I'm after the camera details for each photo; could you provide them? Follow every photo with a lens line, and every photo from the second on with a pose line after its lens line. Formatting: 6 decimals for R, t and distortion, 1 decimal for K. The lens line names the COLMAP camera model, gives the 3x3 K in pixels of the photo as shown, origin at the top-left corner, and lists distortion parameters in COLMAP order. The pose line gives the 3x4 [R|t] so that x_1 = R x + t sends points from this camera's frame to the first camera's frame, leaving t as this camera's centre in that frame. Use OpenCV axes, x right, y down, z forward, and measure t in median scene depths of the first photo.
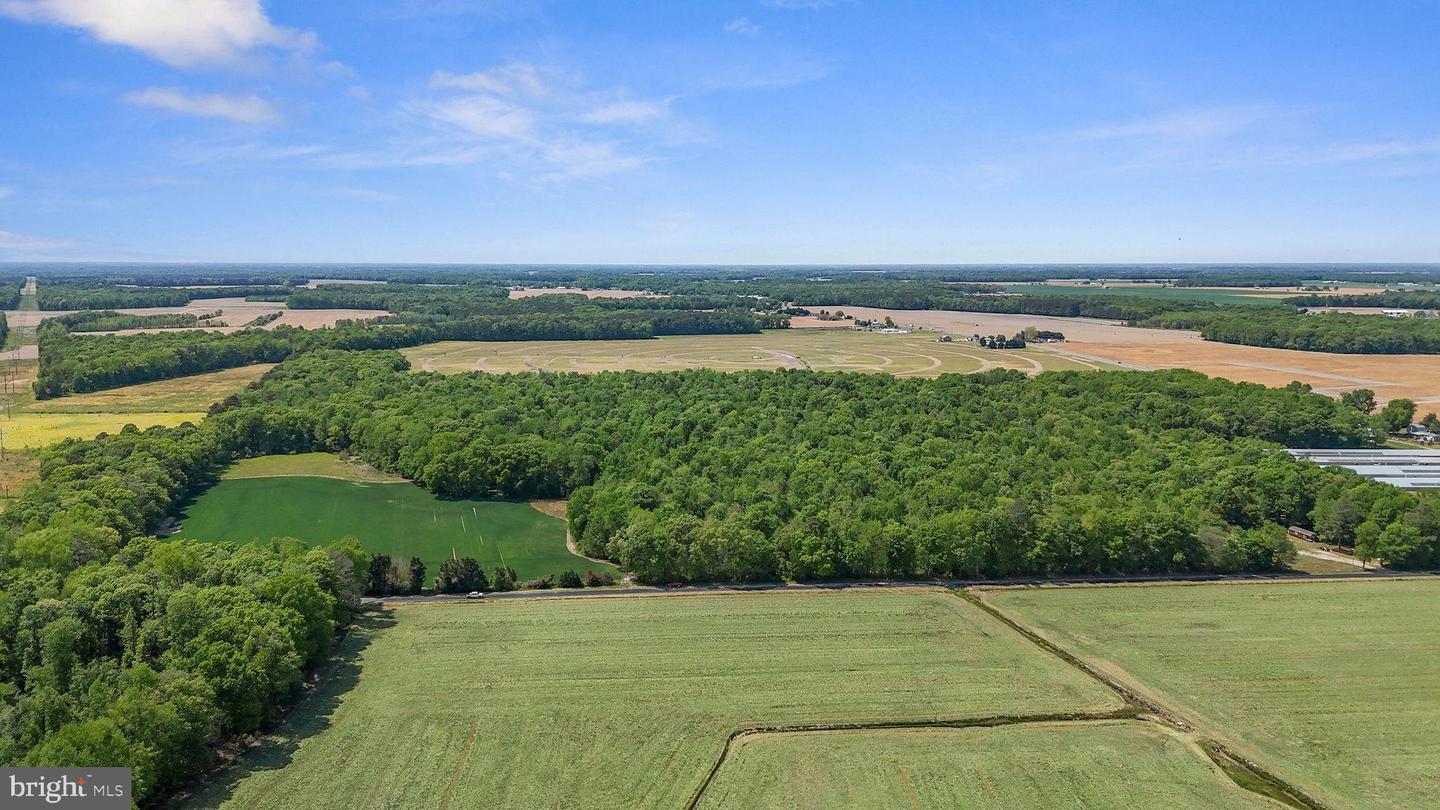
lens RADIAL K [[1021.9, 0, 720.0], [0, 1021.9, 405.0], [0, 0, 1]] dist [0.060466, -0.038862]
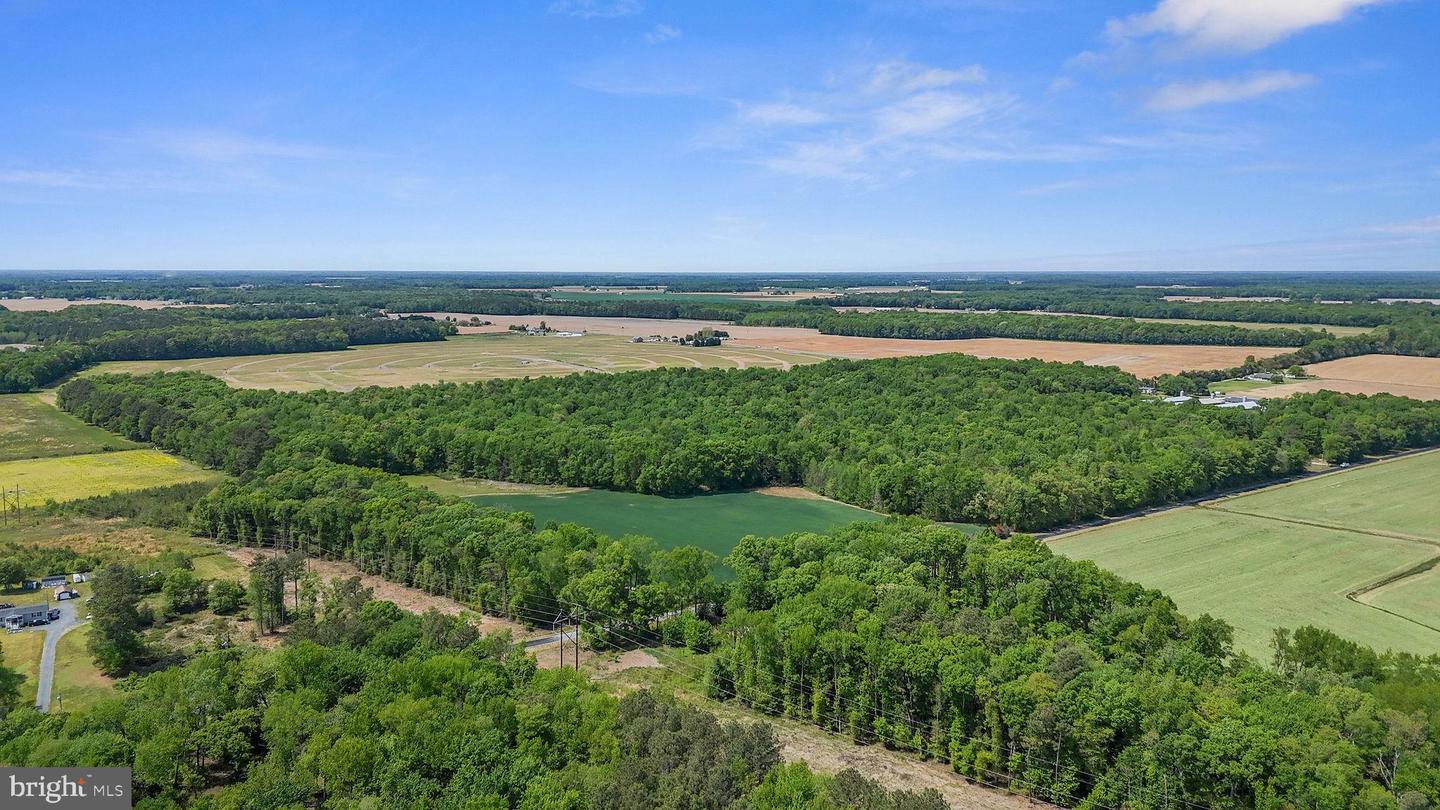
lens RADIAL K [[1021.9, 0, 720.0], [0, 1021.9, 405.0], [0, 0, 1]] dist [0.060466, -0.038862]
pose [[0.867763, -0.064352, 0.492794, -0.221198], [0.067585, 0.997650, 0.011269, -0.002909], [-0.492361, 0.023527, 0.870073, 0.027798]]
